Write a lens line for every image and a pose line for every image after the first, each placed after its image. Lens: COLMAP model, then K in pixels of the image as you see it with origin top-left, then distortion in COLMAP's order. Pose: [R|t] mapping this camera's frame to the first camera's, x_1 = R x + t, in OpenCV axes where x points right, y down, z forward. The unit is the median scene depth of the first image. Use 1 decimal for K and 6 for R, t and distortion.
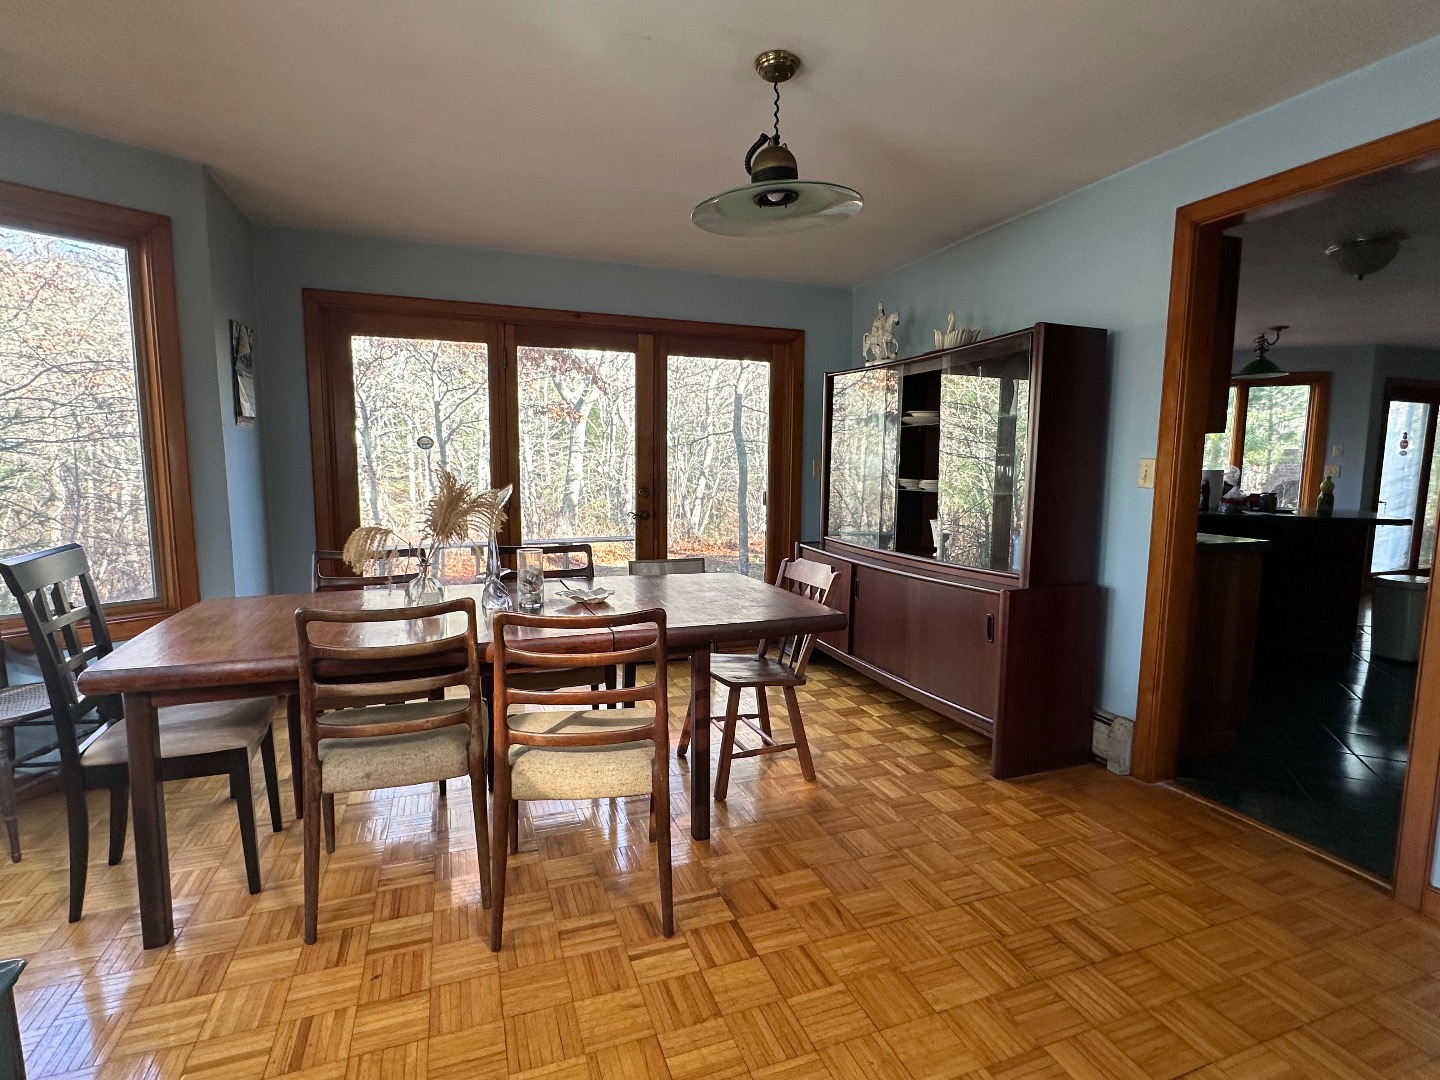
lens RADIAL K [[718.5, 0, 720.0], [0, 718.5, 540.0], [0, 0, 1]] dist [0.001654, 0.000210]
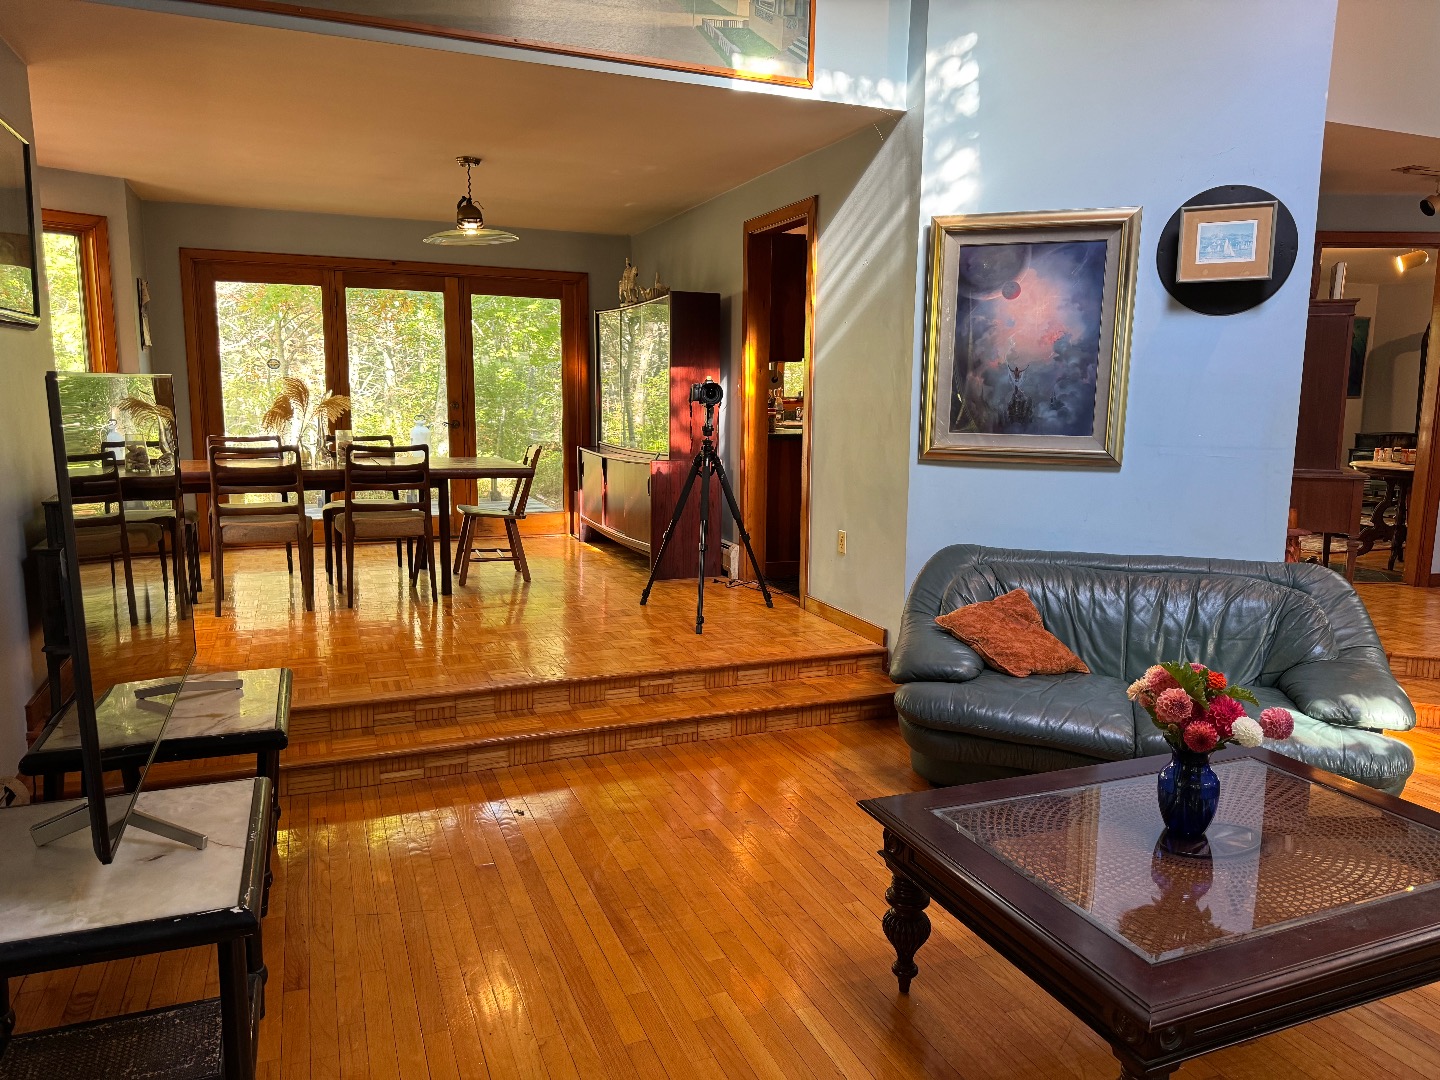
lens RADIAL K [[1017.3, 0, 713.1], [0, 1017.3, 542.4], [0, 0, 1]] dist [0.131070, -0.230225]
pose [[0.999698, -0.003870, 0.024273, 0.345849], [0.002960, 0.999295, 0.037426, 0.120954], [-0.024401, -0.037343, 0.999005, -0.922850]]
